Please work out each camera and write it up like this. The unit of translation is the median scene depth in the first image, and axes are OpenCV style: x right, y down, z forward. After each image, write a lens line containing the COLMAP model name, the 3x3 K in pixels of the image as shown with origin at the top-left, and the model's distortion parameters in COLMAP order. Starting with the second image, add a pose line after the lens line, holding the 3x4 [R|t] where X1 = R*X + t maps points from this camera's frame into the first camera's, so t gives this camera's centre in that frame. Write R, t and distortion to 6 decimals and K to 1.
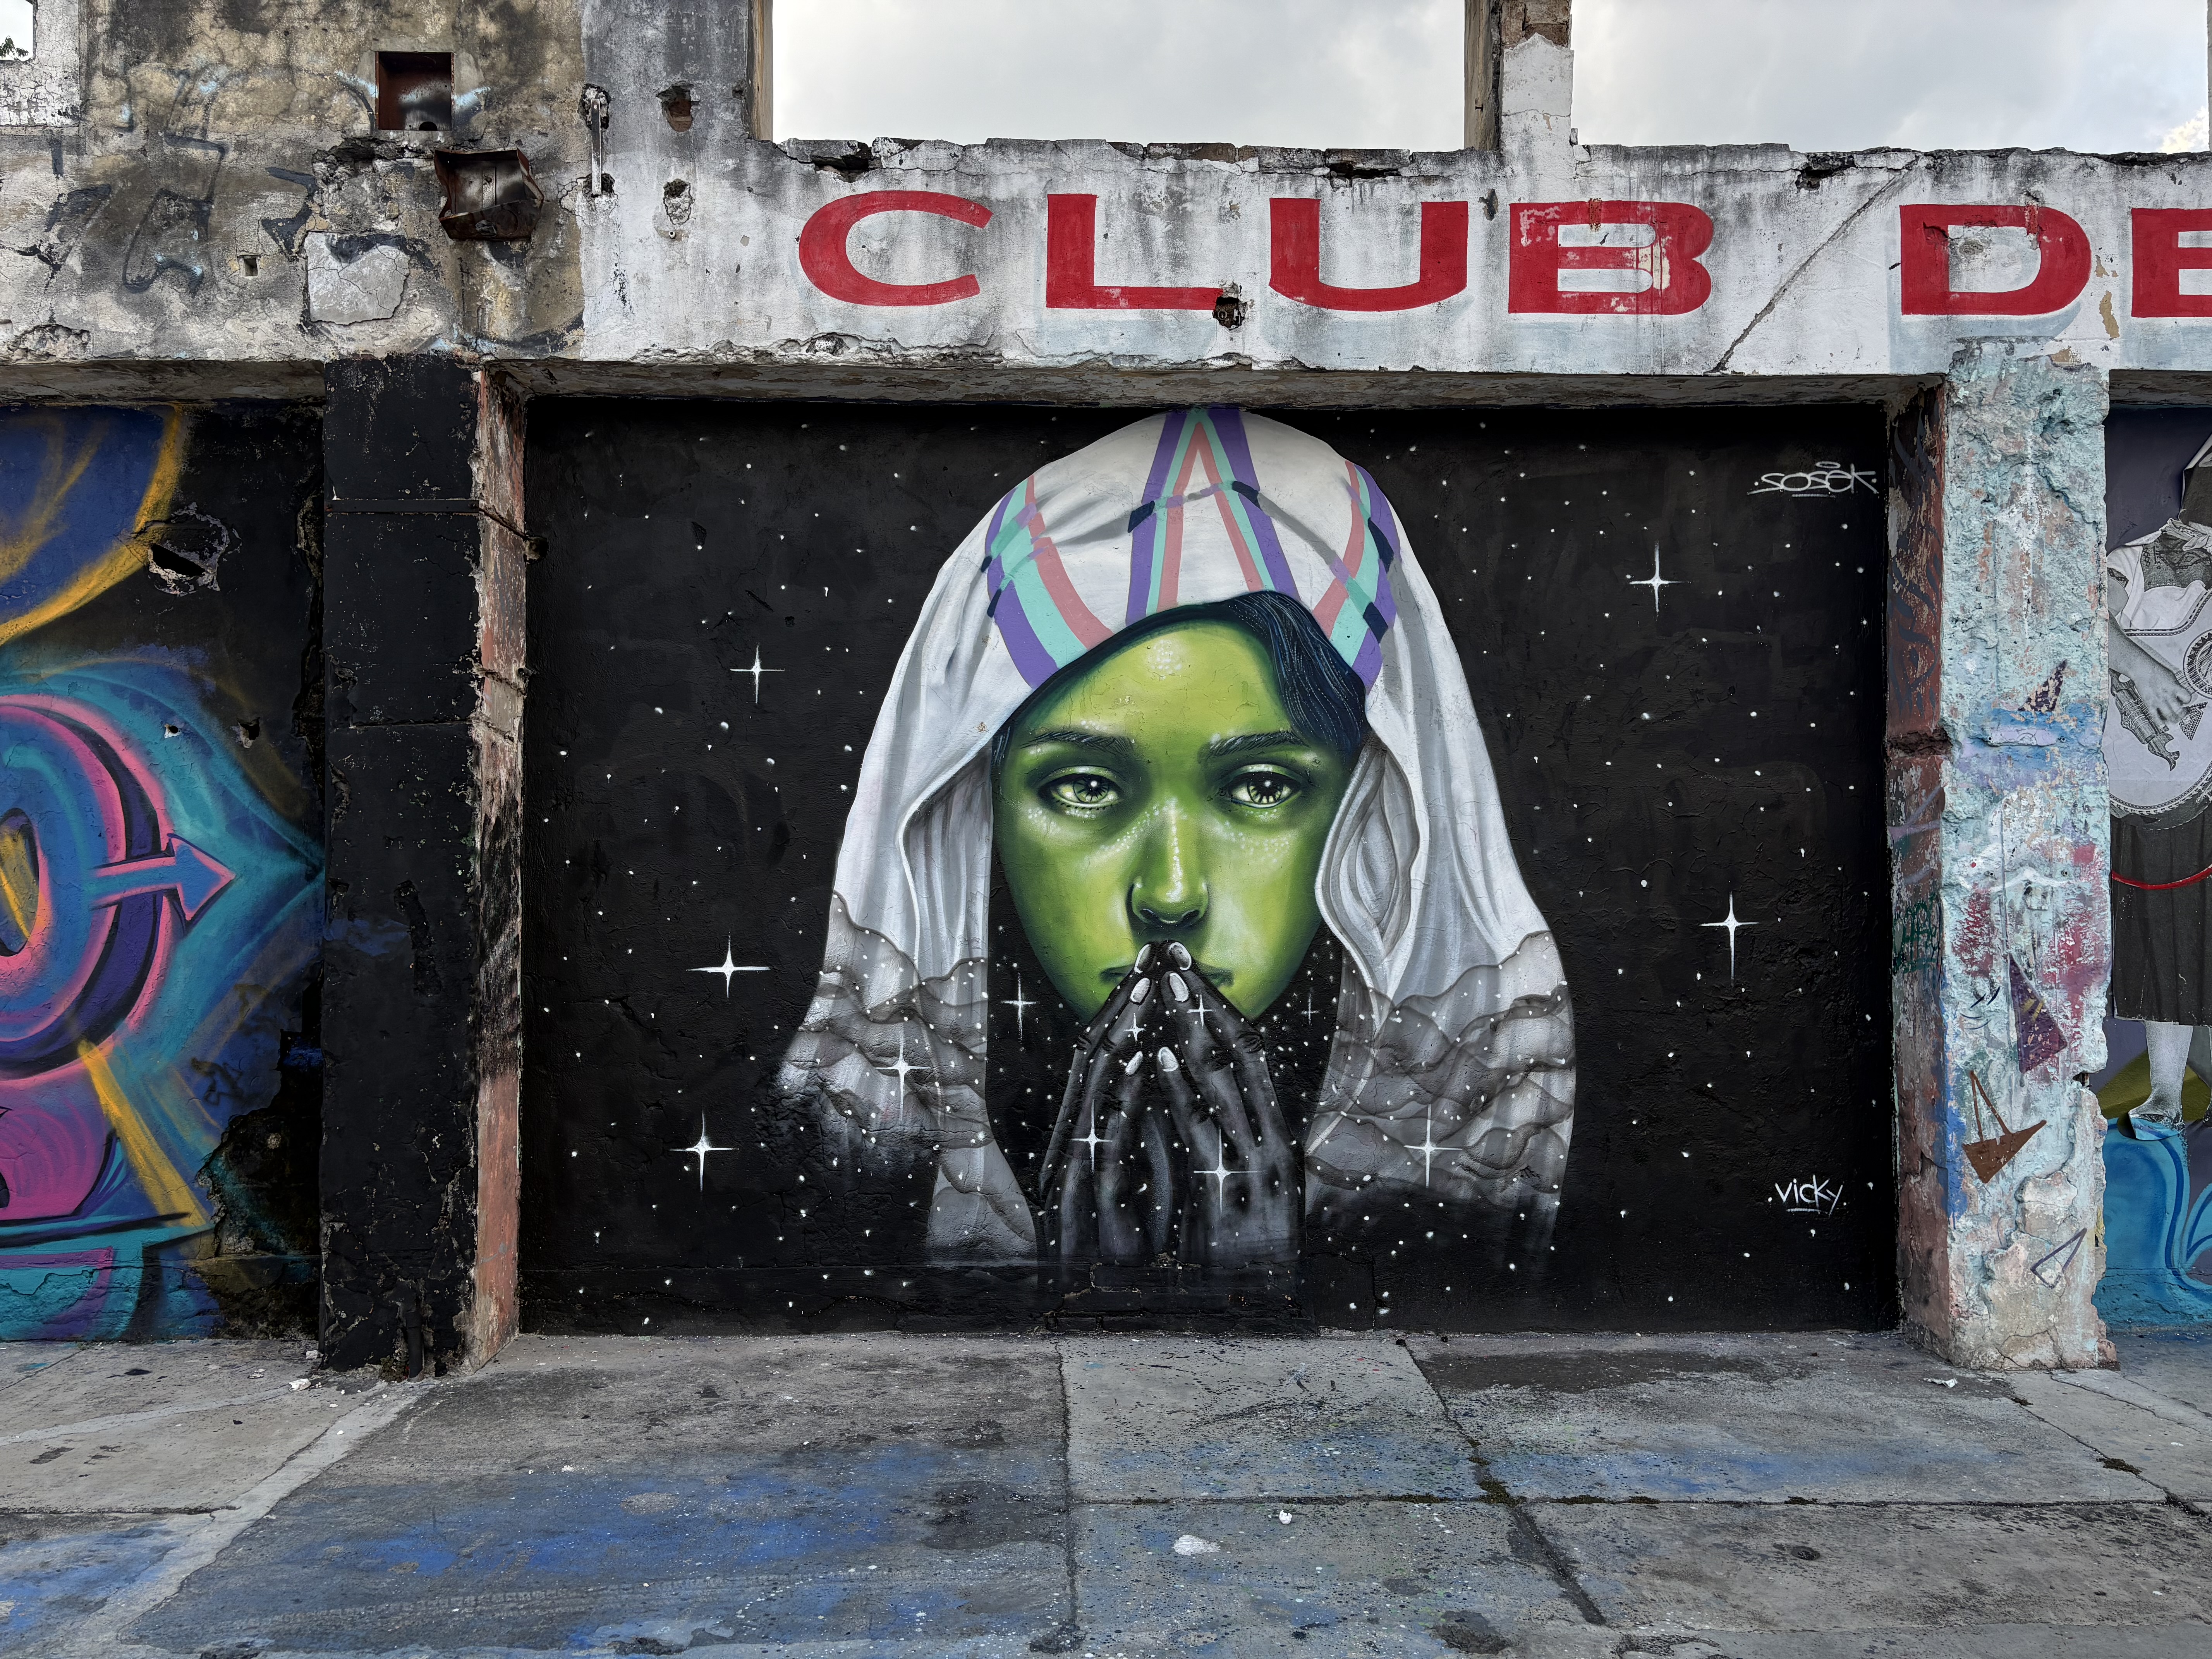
lens RADIAL K [[1695.5, 0, 1101.6], [0, 1695.5, 818.9], [0, 0, 1]] dist [0.069887, -0.070829]
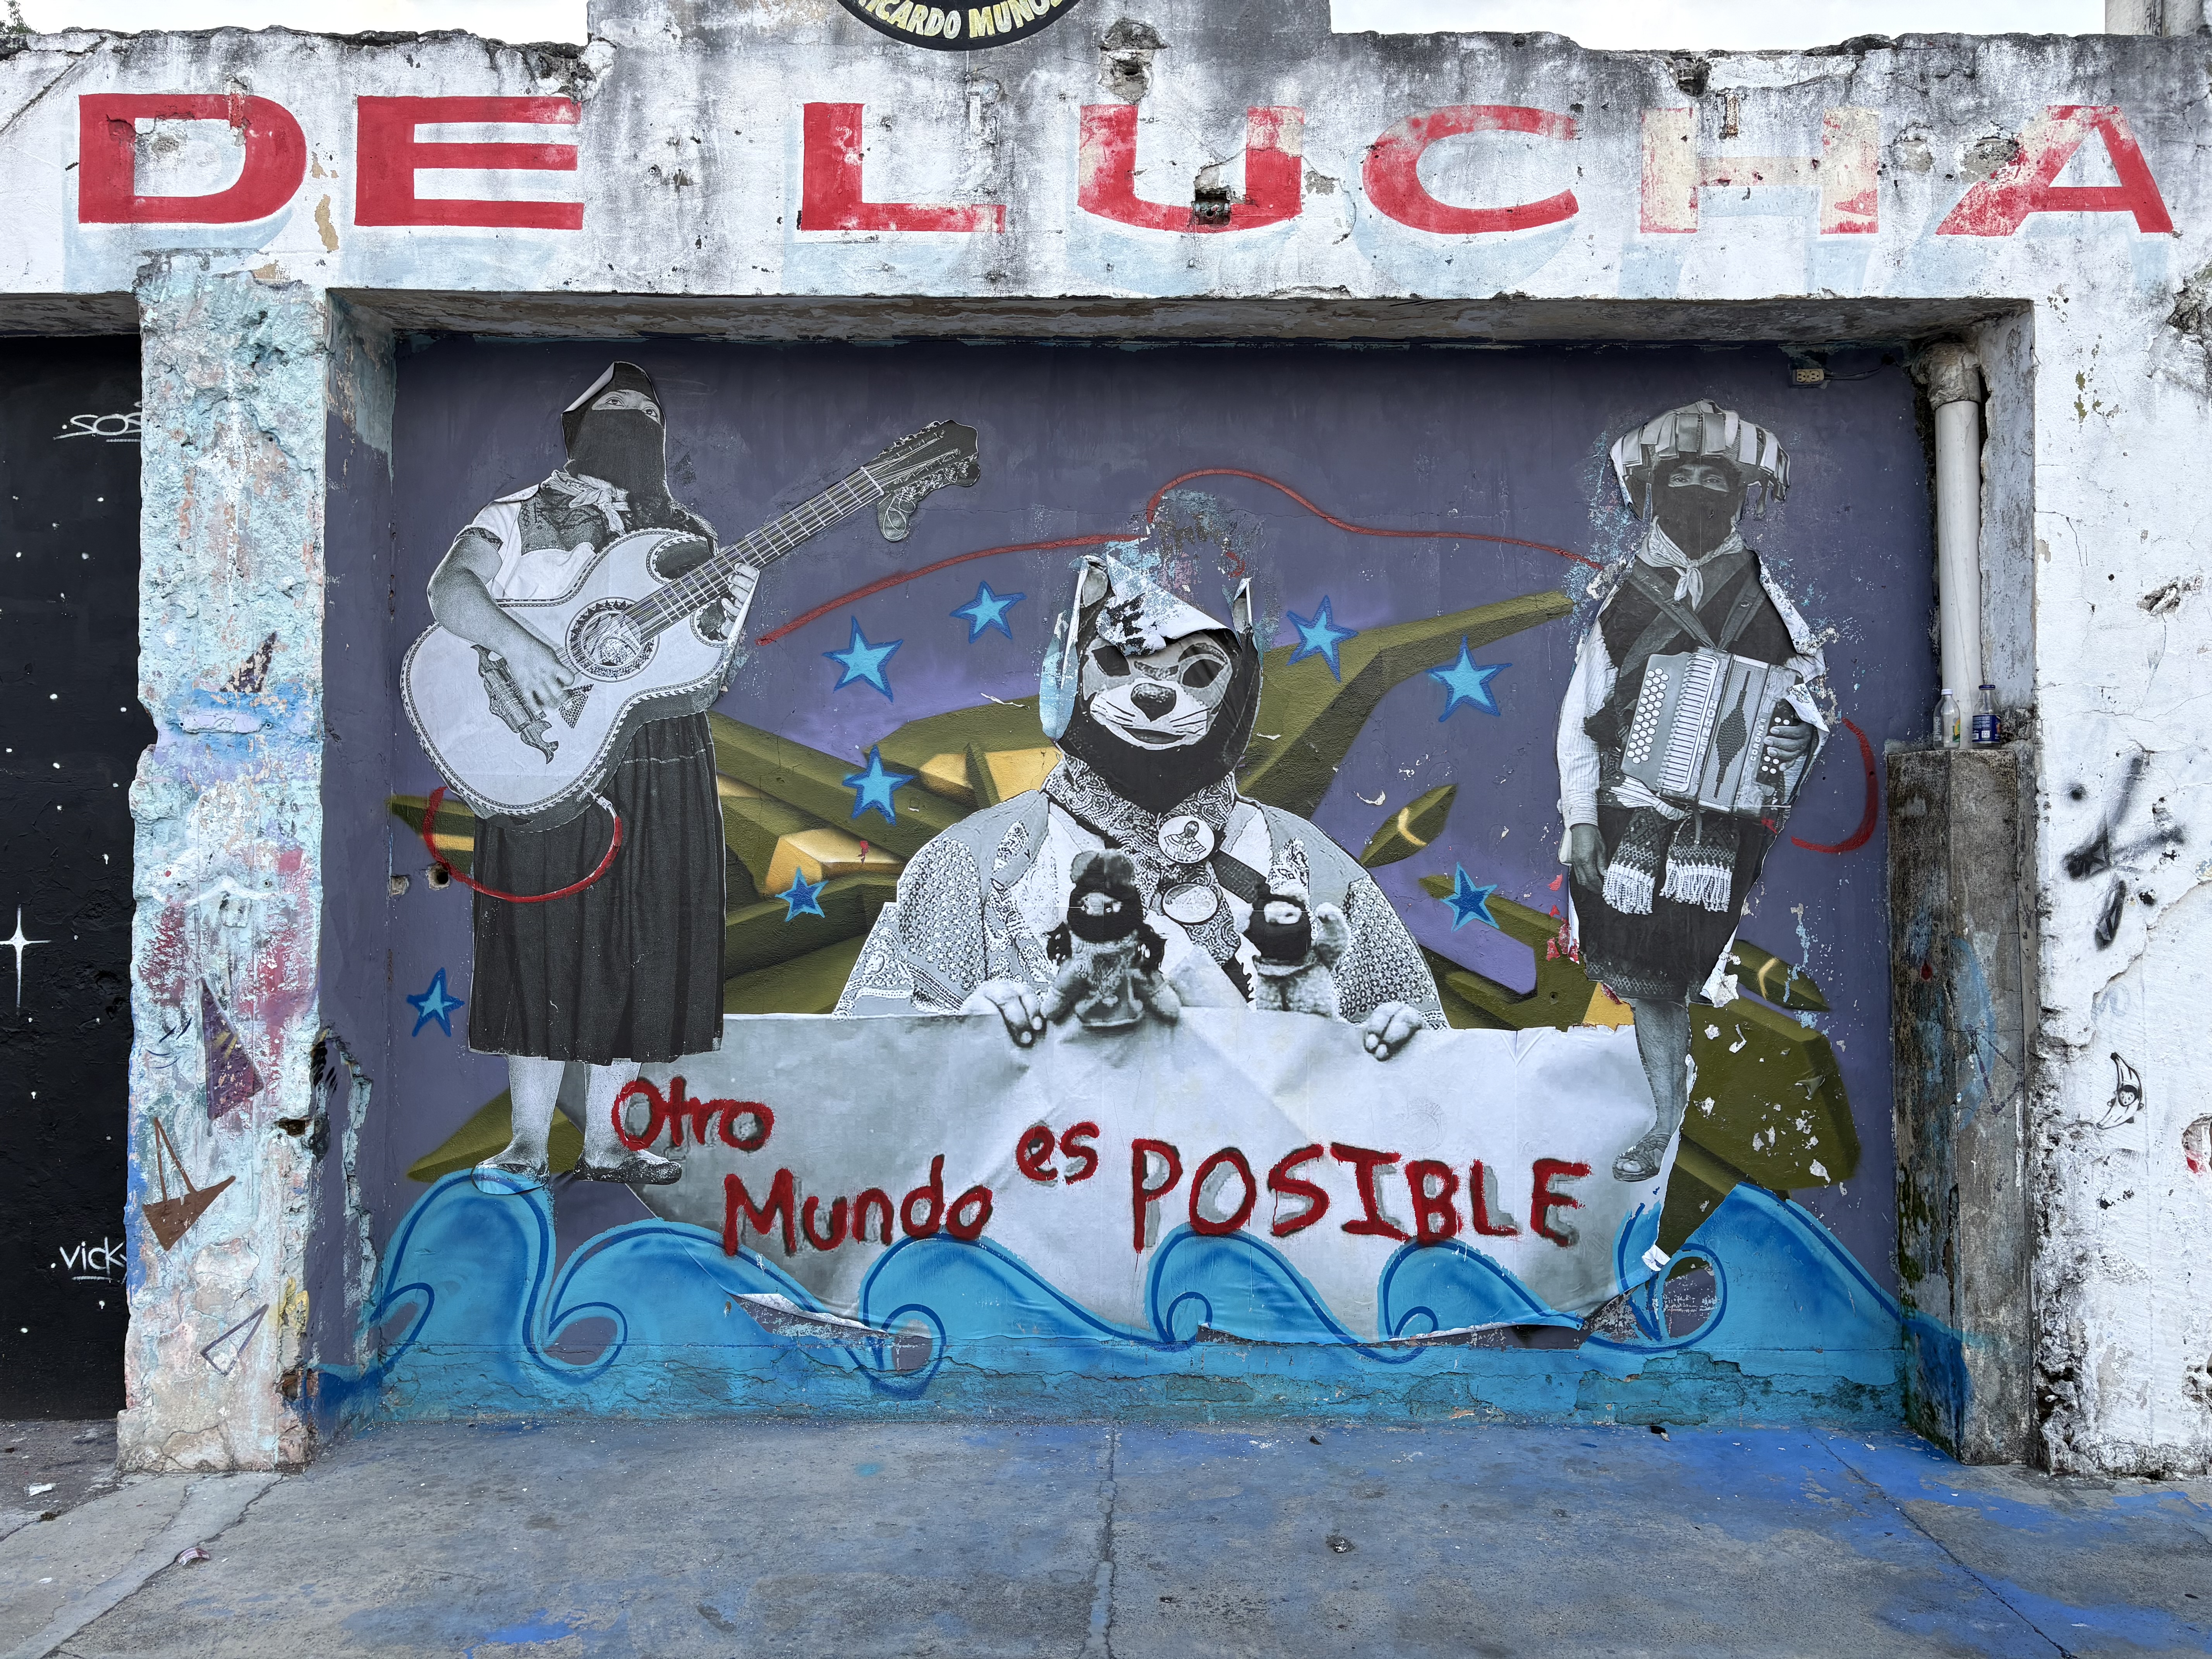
lens RADIAL K [[1695.5, 0, 1118.3], [0, 1695.5, 824.0], [0, 0, 1]] dist [0.069887, -0.070829]
pose [[0.999408, 0.000548, -0.034404, 1.003916], [-0.000531, 1.000000, 0.000526, 0.001652], [0.034405, -0.000507, 0.999408, 0.169880]]
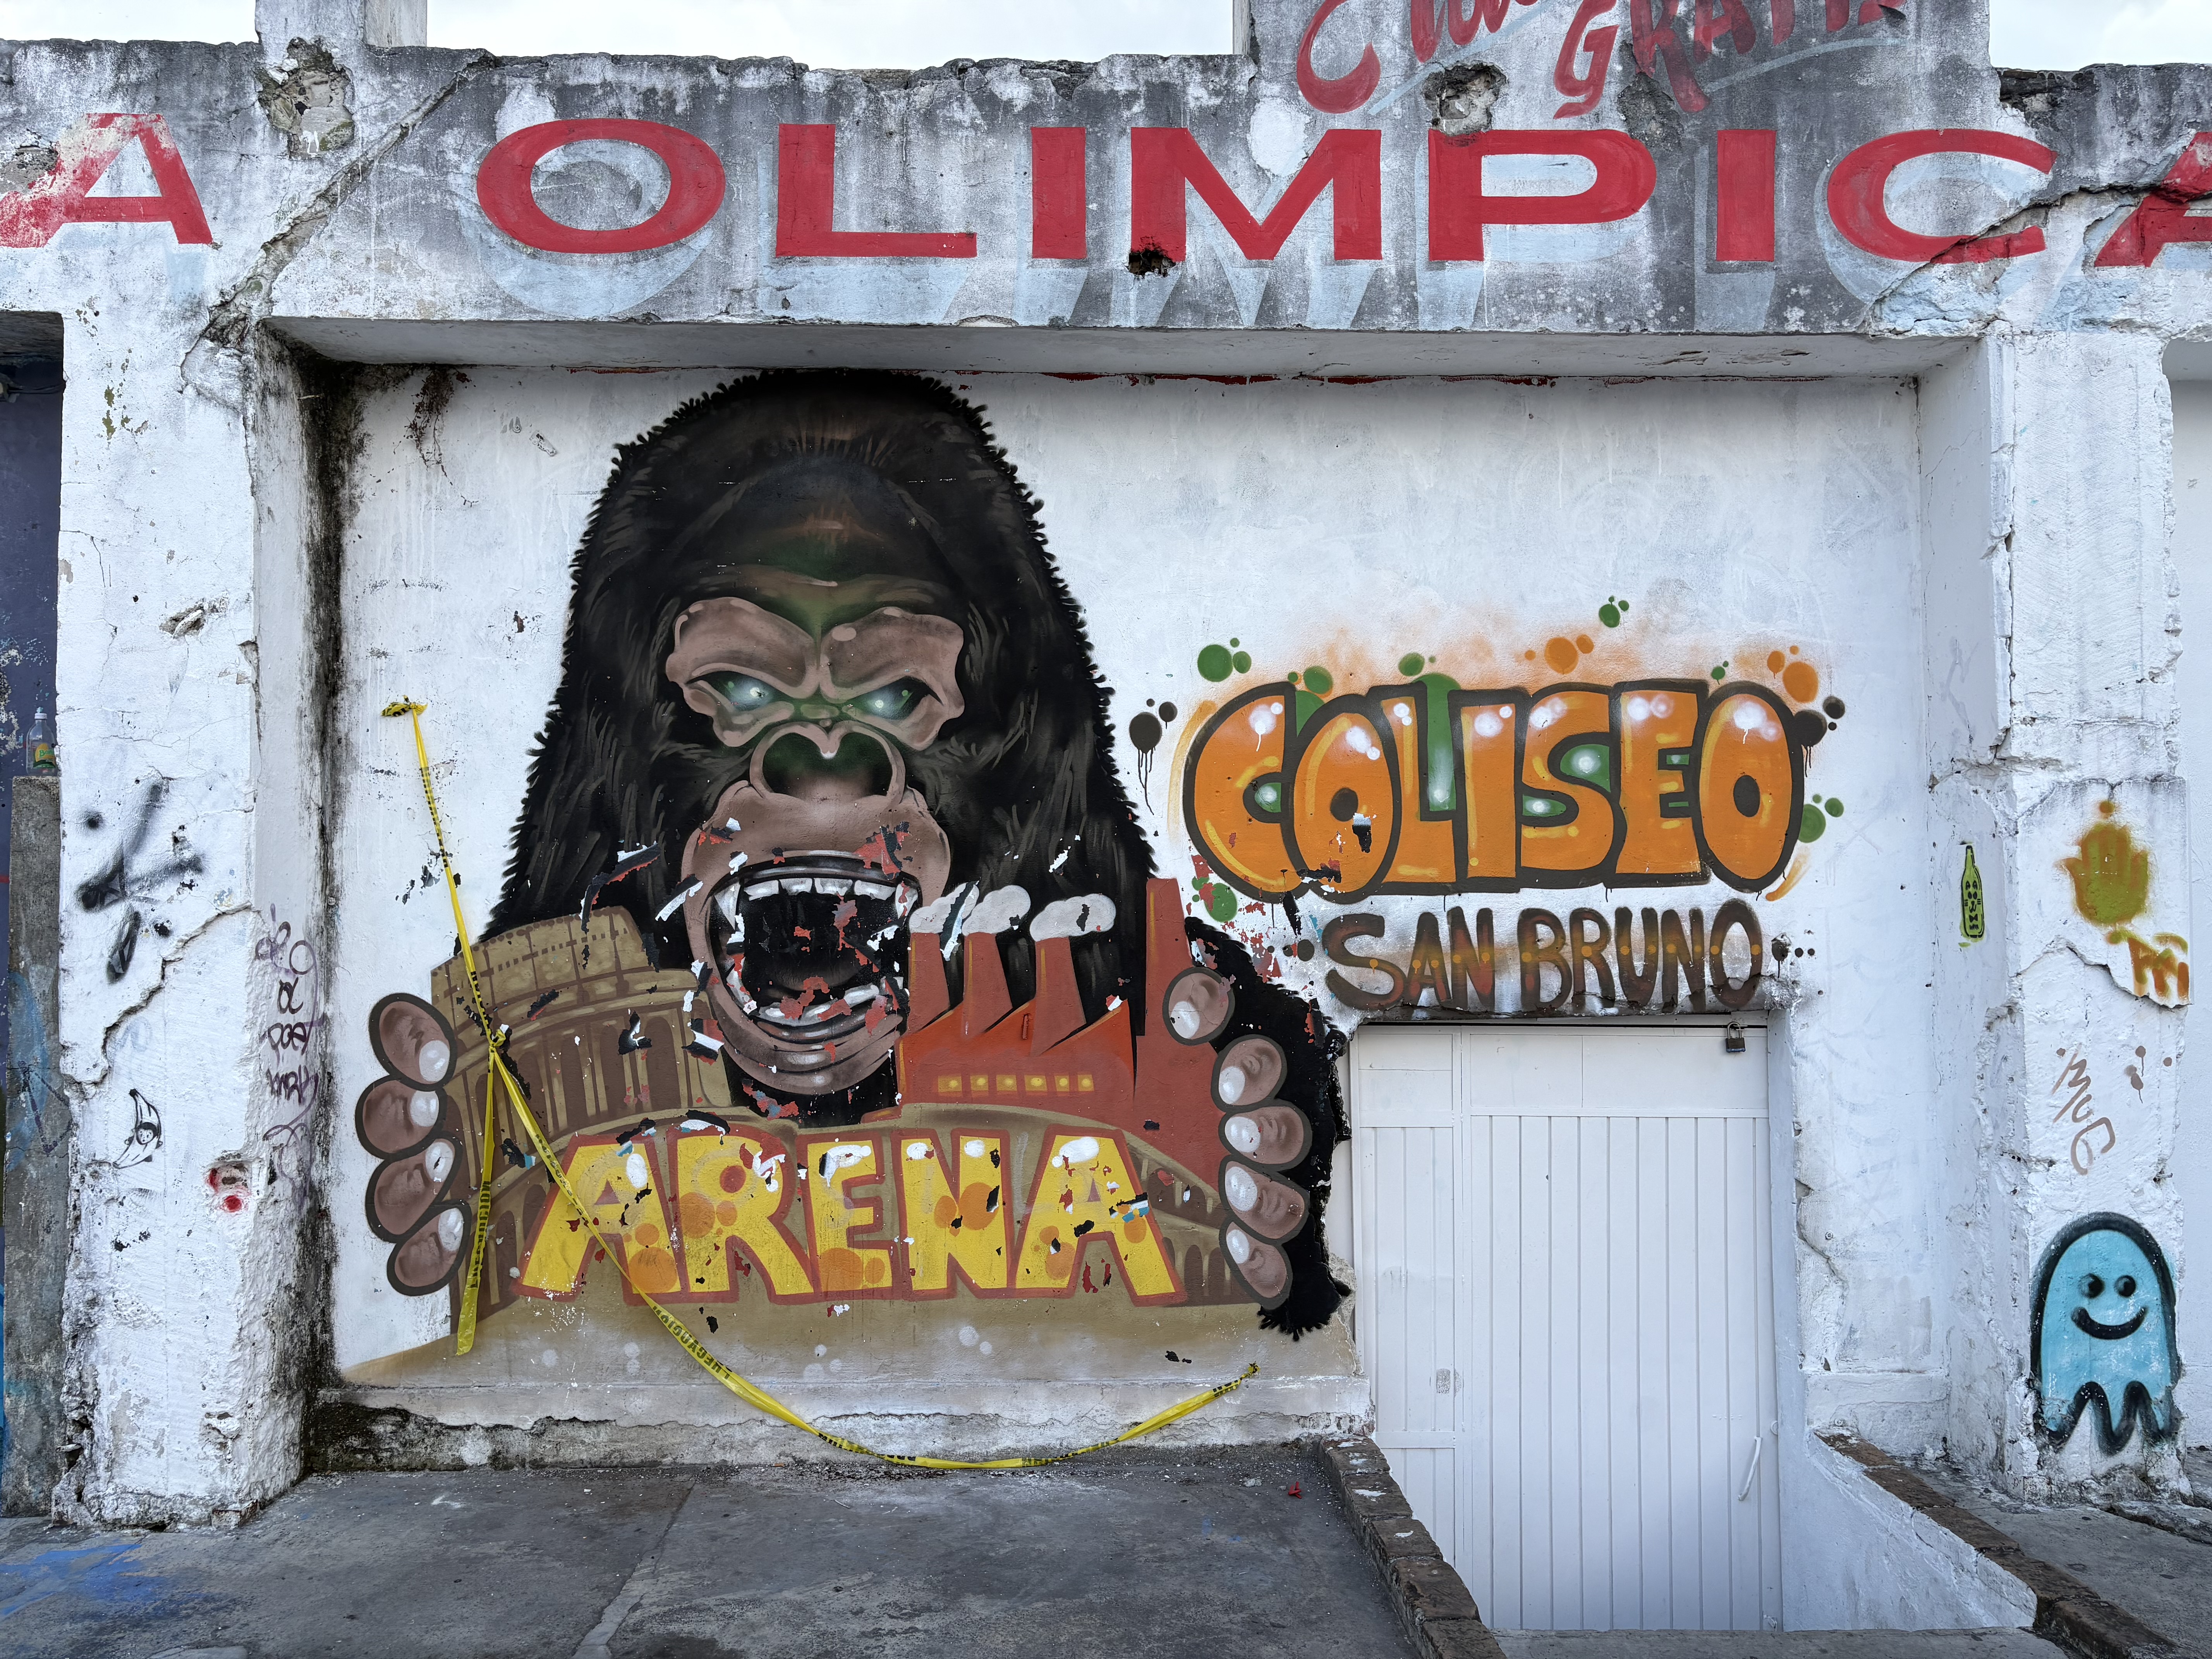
lens RADIAL K [[1695.5, 0, 1110.4], [0, 1695.5, 830.4], [0, 0, 1]] dist [0.069887, -0.070829]
pose [[0.999692, -0.003931, -0.024488, 2.013432], [0.003804, 0.999979, -0.005239, -0.003128], [0.024508, 0.005144, 0.999686, 0.227830]]
